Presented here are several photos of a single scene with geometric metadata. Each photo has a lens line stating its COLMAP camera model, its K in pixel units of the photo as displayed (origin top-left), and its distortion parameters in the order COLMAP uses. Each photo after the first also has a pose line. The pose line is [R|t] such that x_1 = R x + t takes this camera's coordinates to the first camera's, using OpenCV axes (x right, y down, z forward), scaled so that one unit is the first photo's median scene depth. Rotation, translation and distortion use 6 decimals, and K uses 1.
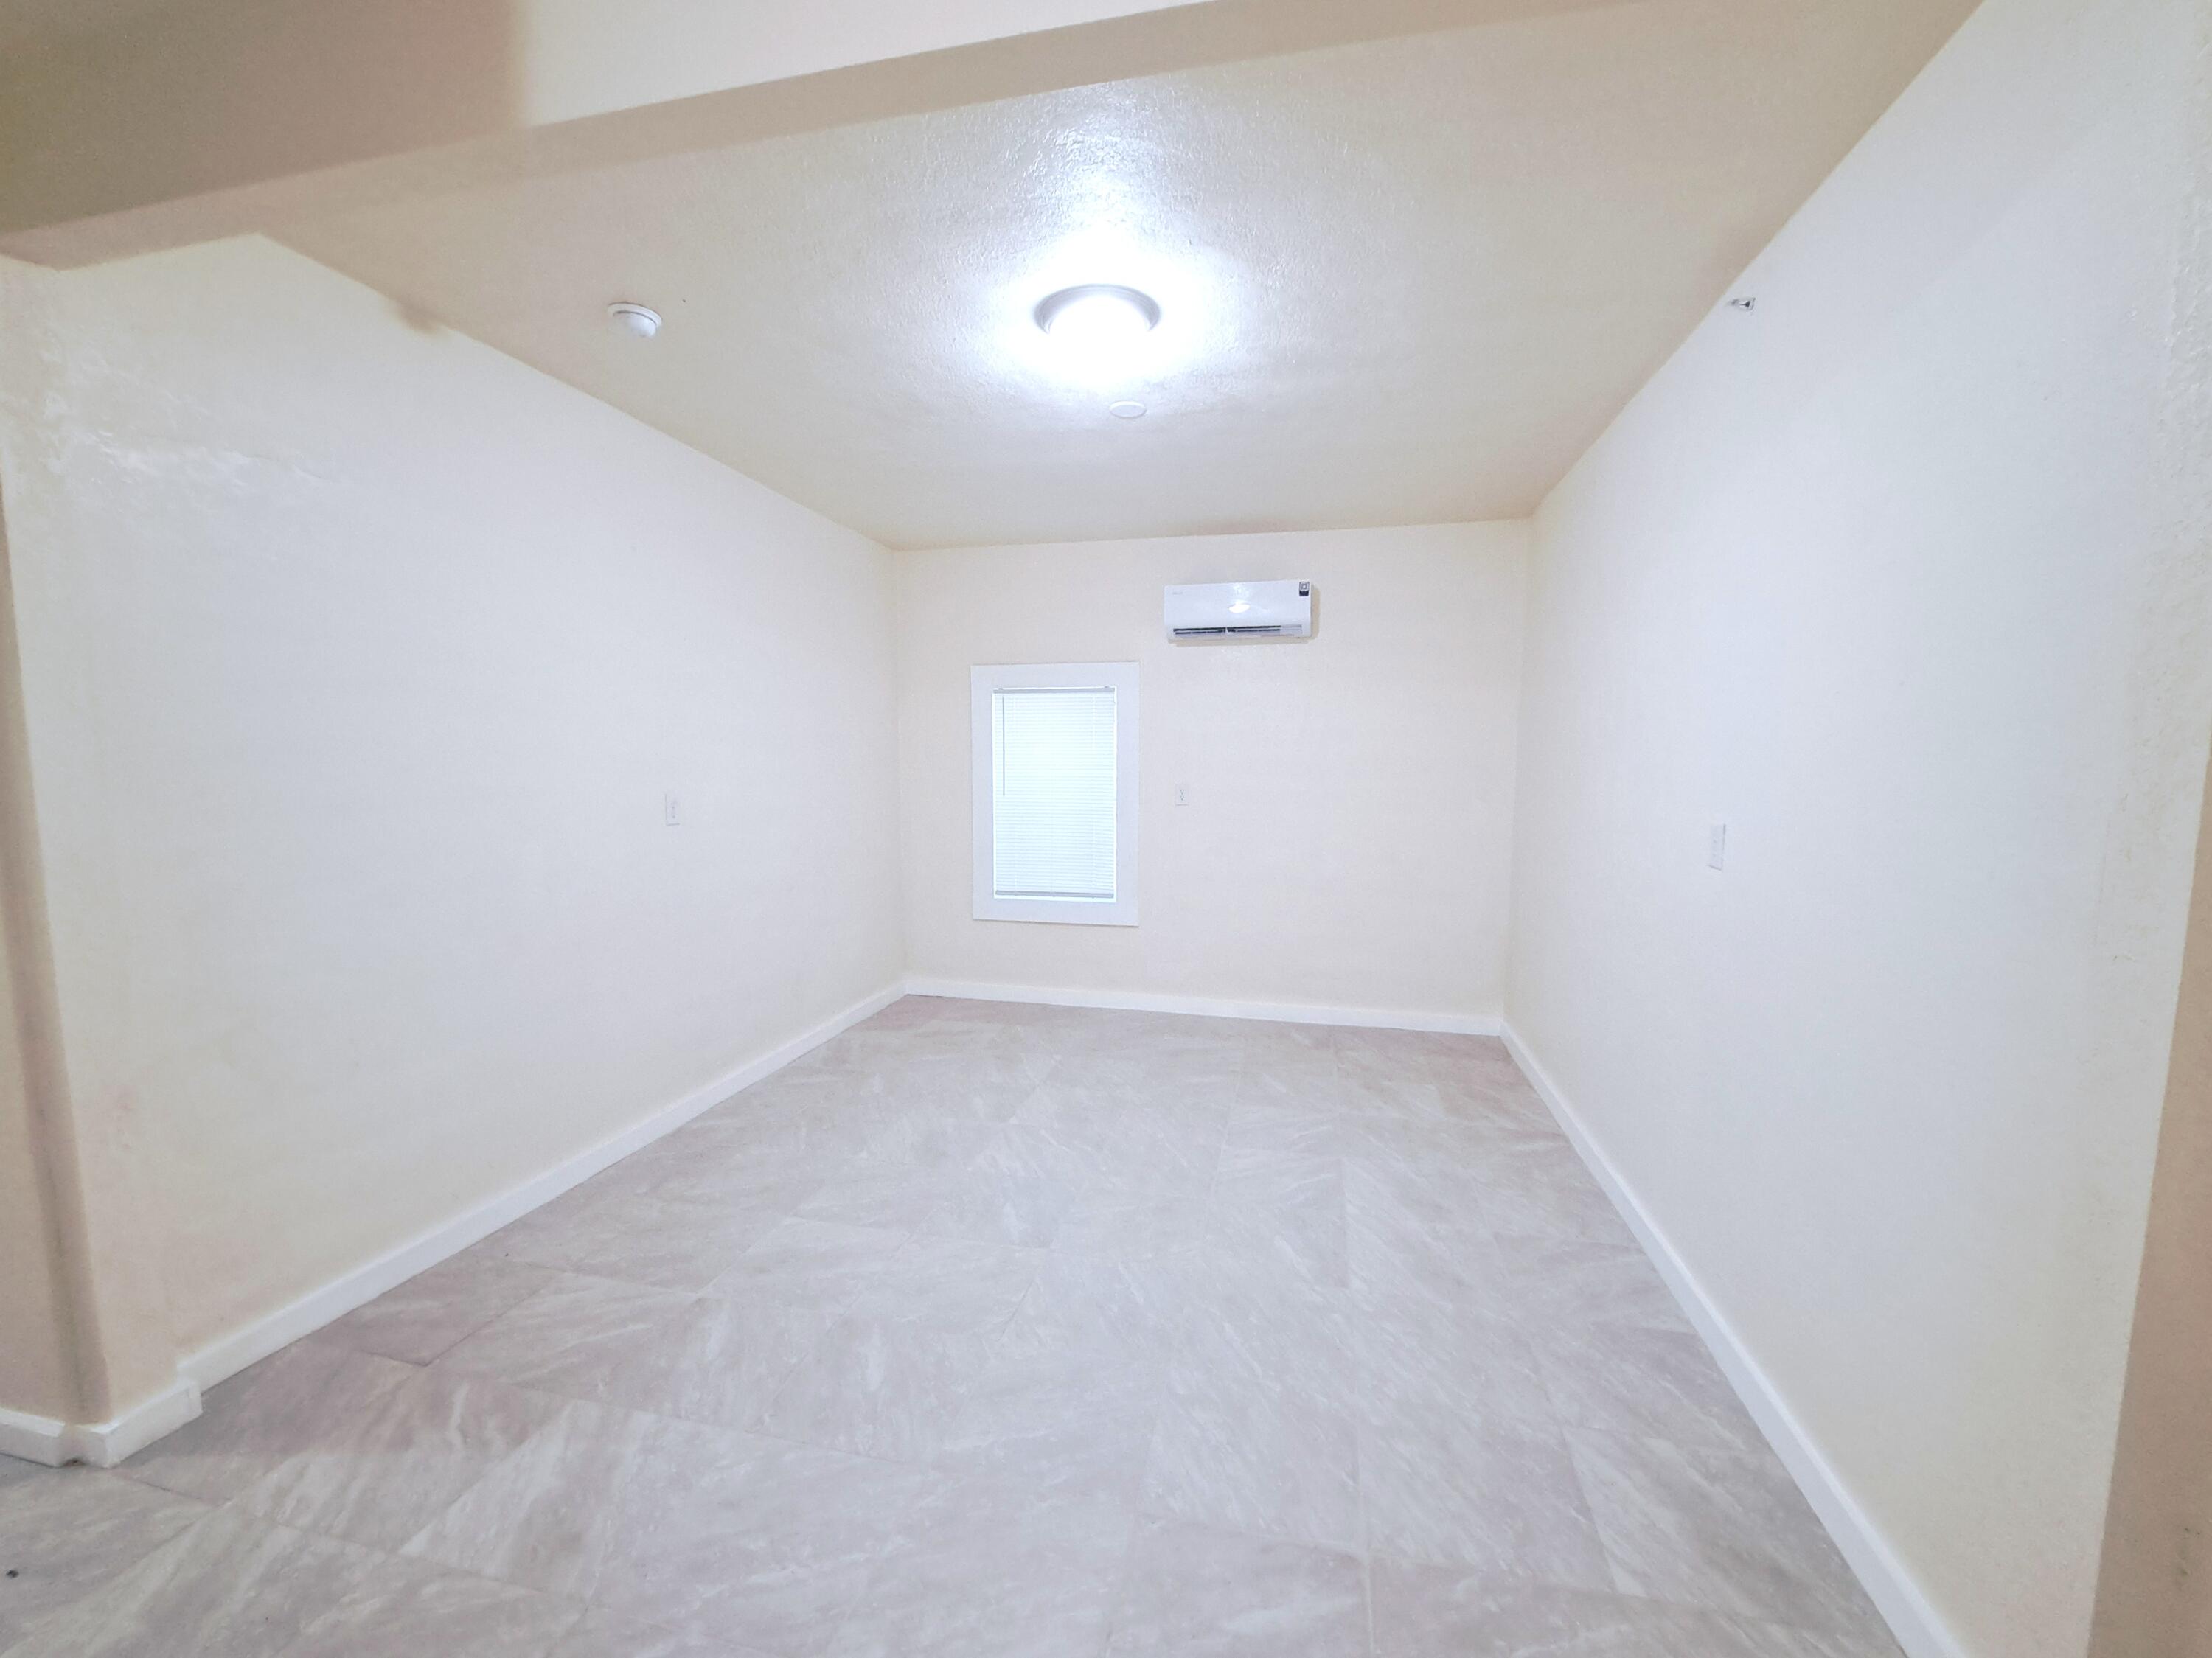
lens RADIAL K [[878.2, 0, 1100.0], [0, 878.2, 861.5], [0, 0, 1]] dist [-0.019335, -0.000067]
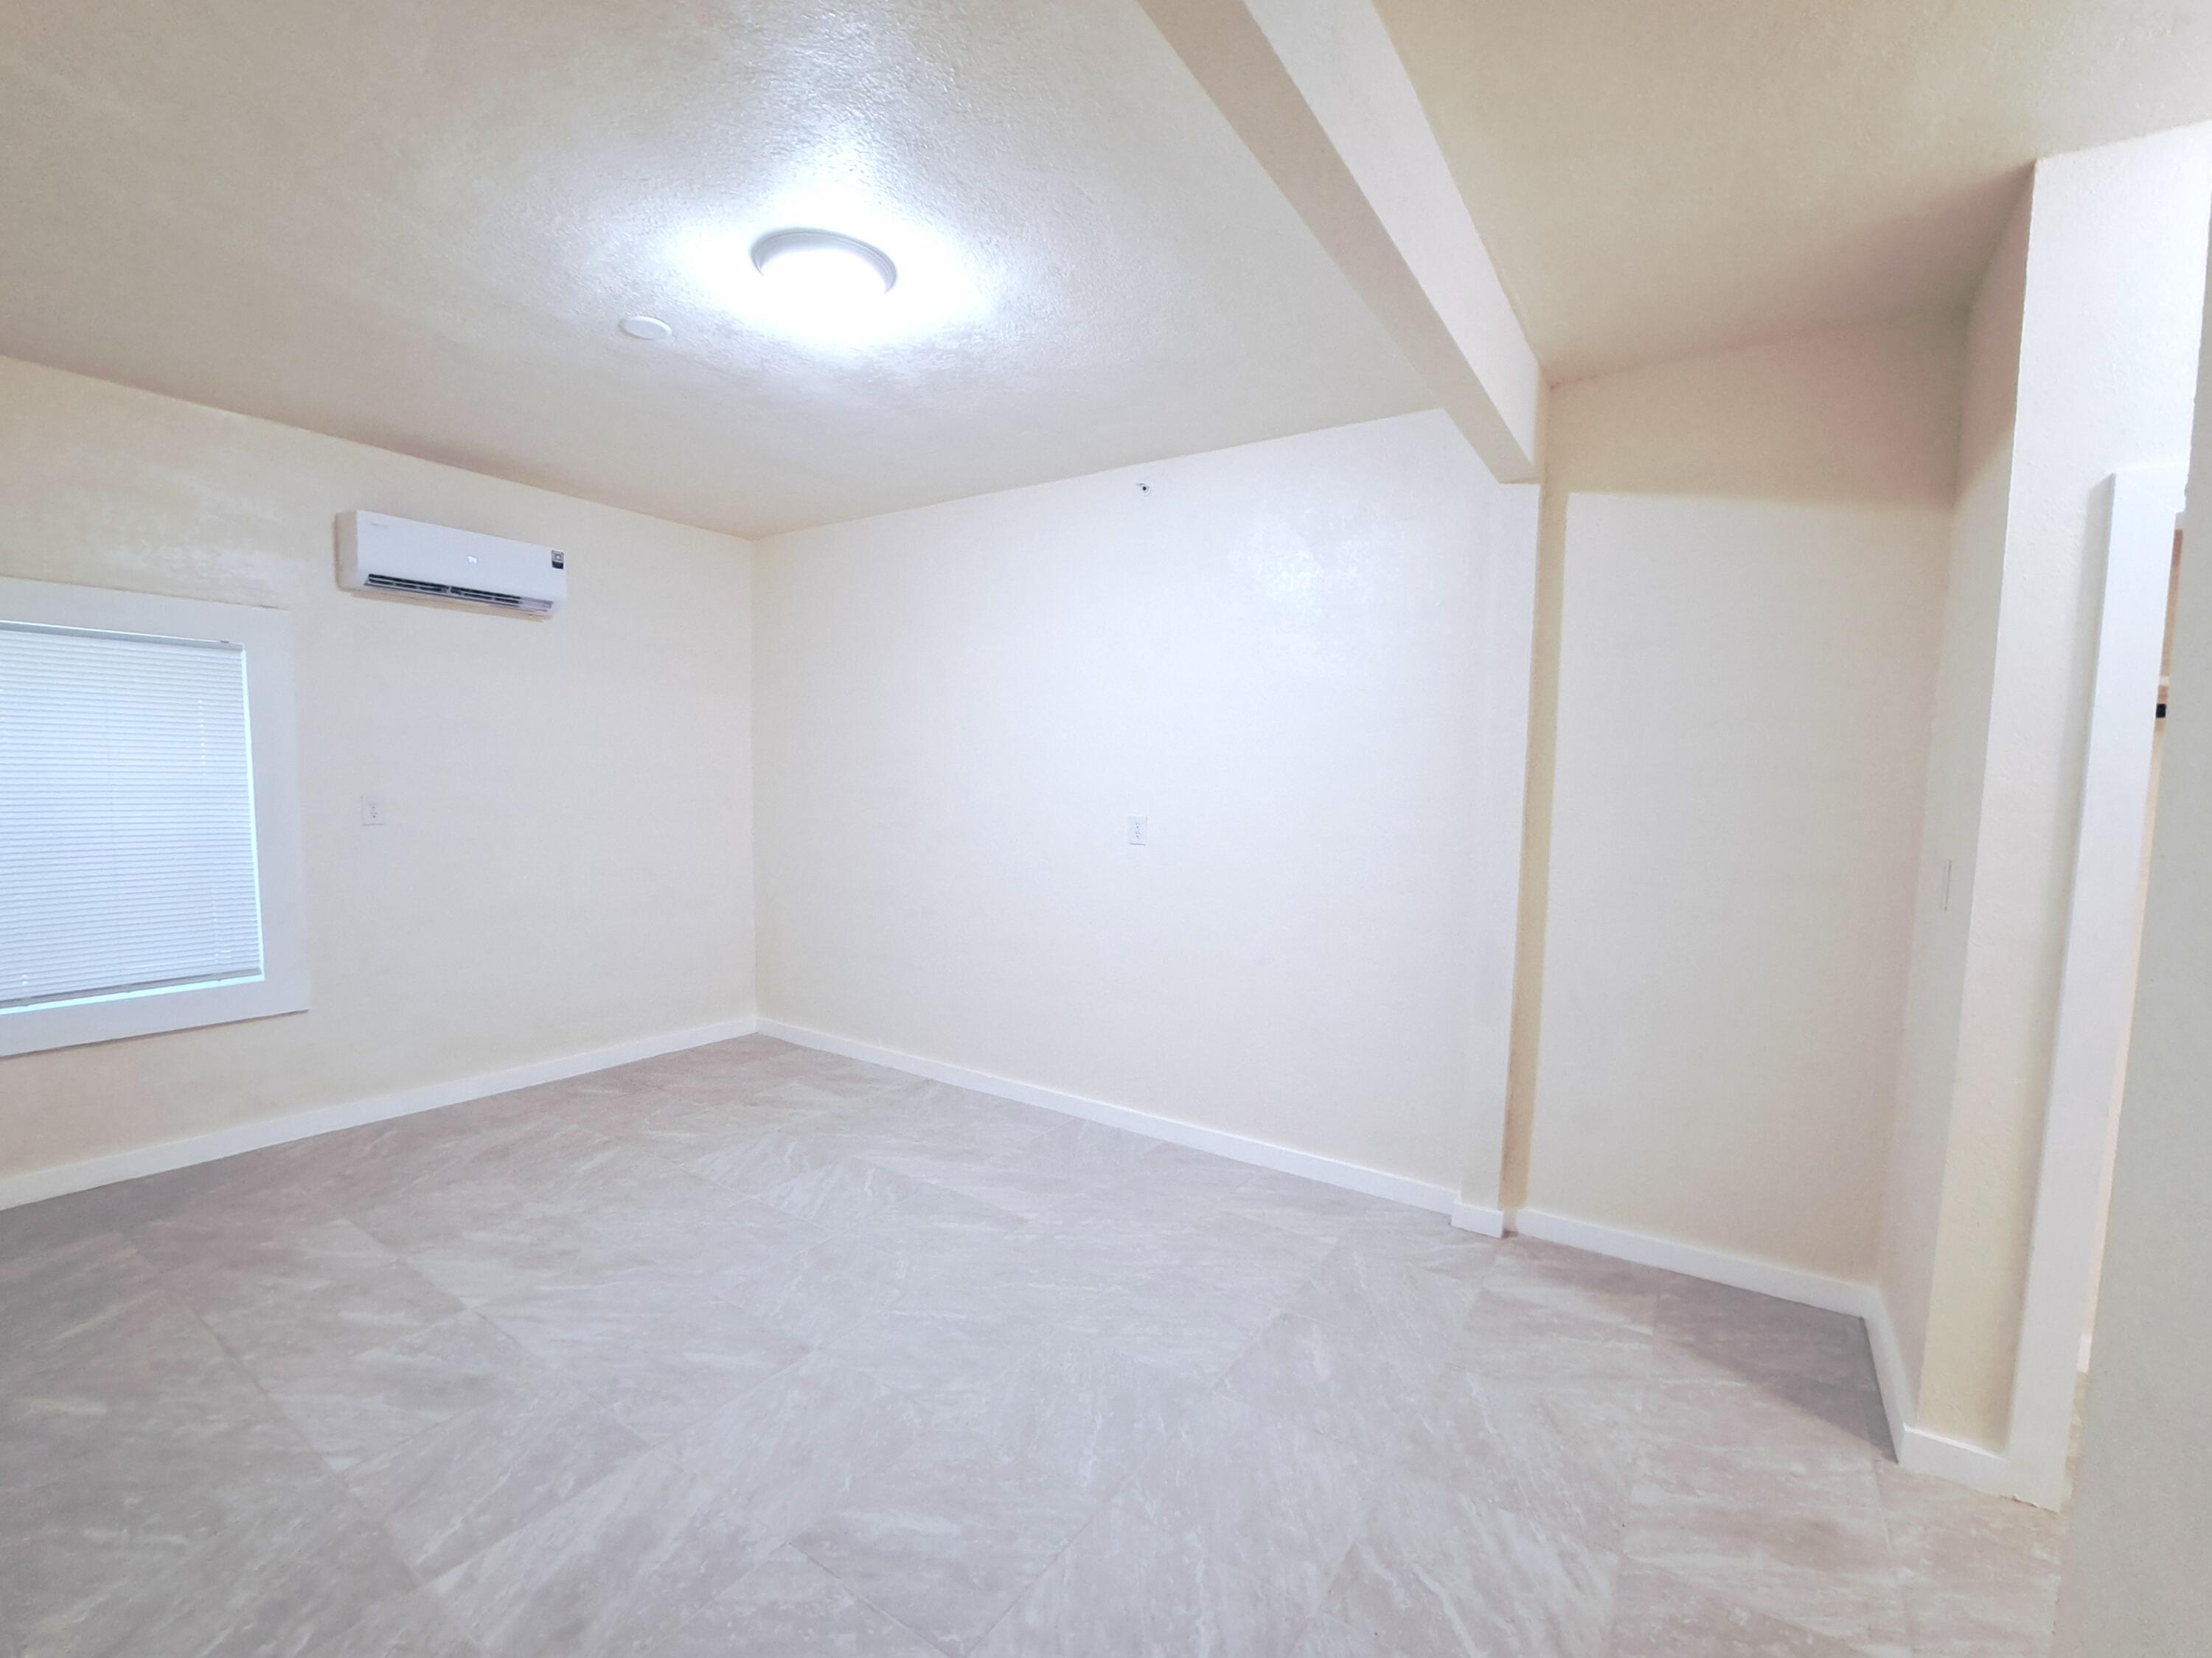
lens RADIAL K [[882.5, 0, 1128.9], [0, 882.5, 859.6], [0, 0, 1]] dist [-0.019227, -0.000535]
pose [[0.386488, -0.079929, 0.918824, -0.427737], [0.086989, 0.994956, 0.049961, -0.024898], [-0.918183, 0.060619, 0.391492, 0.232165]]
